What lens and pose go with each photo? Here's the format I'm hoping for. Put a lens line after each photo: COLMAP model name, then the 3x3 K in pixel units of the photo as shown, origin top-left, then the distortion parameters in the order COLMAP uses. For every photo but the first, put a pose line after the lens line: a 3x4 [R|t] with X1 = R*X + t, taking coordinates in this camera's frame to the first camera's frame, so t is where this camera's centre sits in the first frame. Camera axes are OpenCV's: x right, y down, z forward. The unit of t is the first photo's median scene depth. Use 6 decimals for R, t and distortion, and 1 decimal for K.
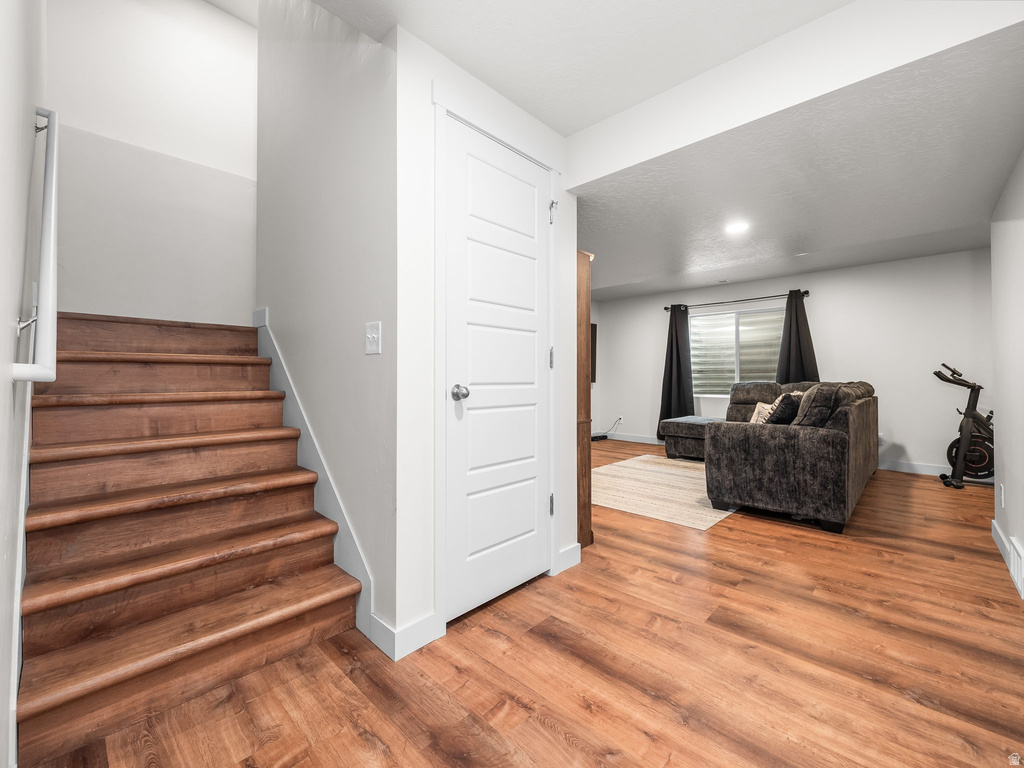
lens RADIAL K [[430.0, 0, 514.1], [0, 430.0, 377.9], [0, 0, 1]] dist [0.003517, -0.000036]
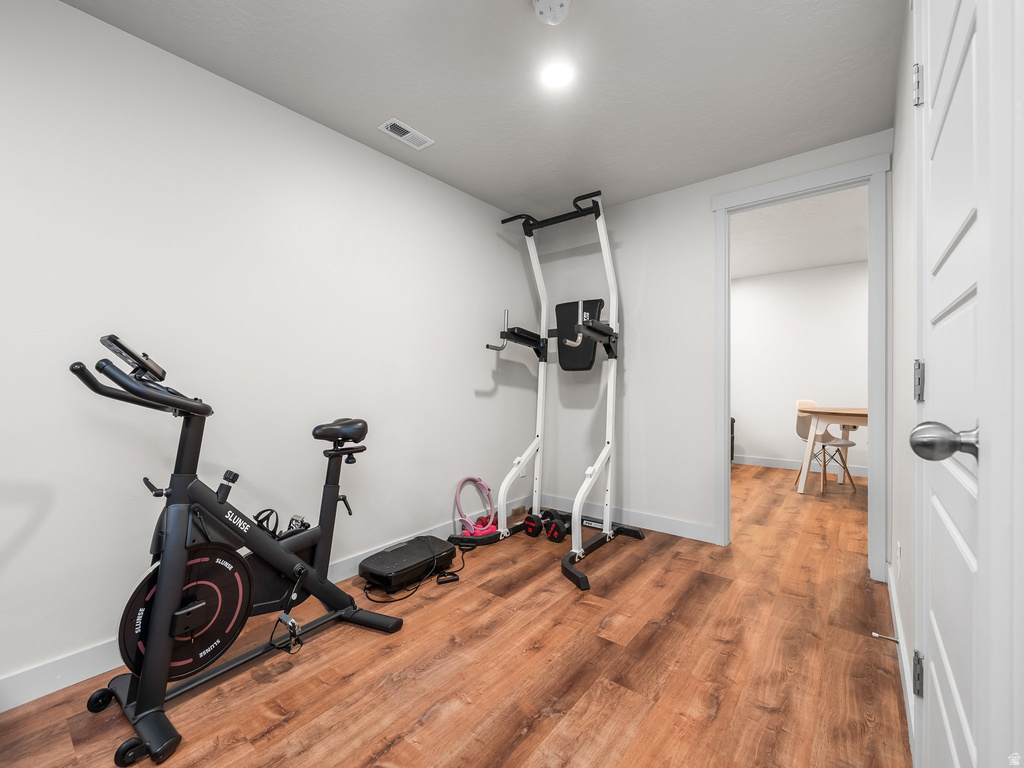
lens RADIAL K [[430.0, 0, 511.0], [0, 430.0, 383.1], [0, 0, 1]] dist [0.003517, -0.000036]
pose [[-0.051664, -0.021048, 0.998443, 0.549455], [-0.013877, 0.999696, 0.020357, -0.008726], [-0.998568, -0.012804, -0.051940, 0.591278]]
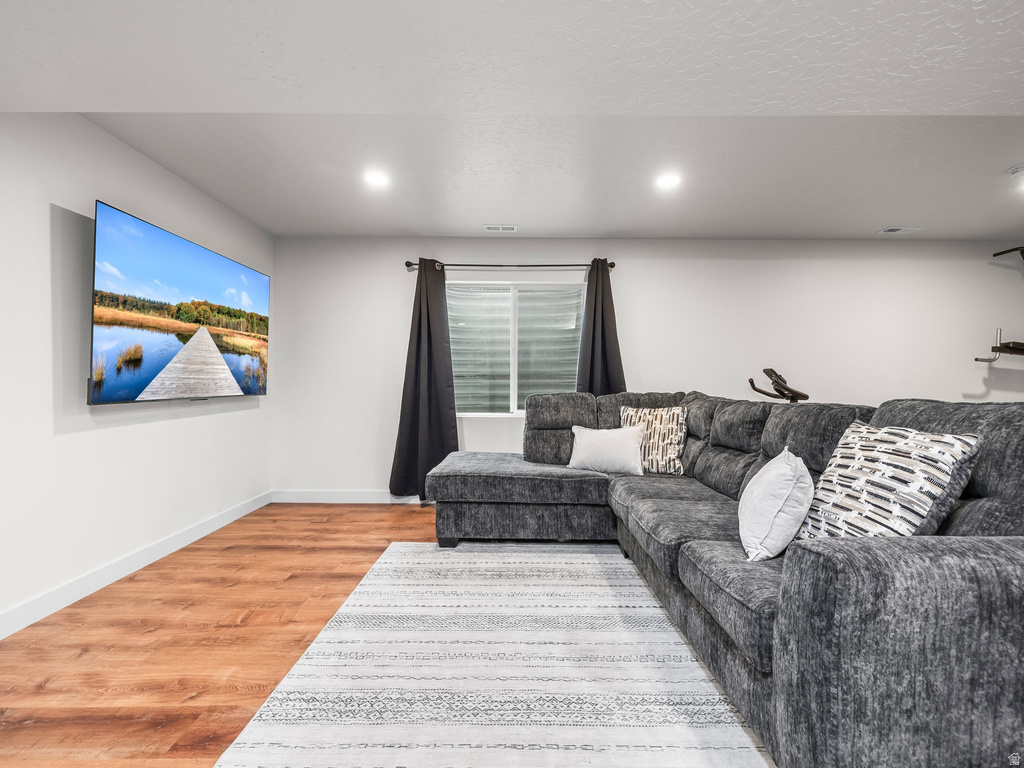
lens RADIAL K [[430.0, 0, 506.4], [0, 430.0, 382.9], [0, 0, 1]] dist [0.003517, -0.000036]
pose [[0.734928, 0.003887, 0.678134, 0.075987], [-0.000154, 0.999985, -0.005565, -0.001584], [-0.678145, 0.003986, 0.734917, 0.595851]]
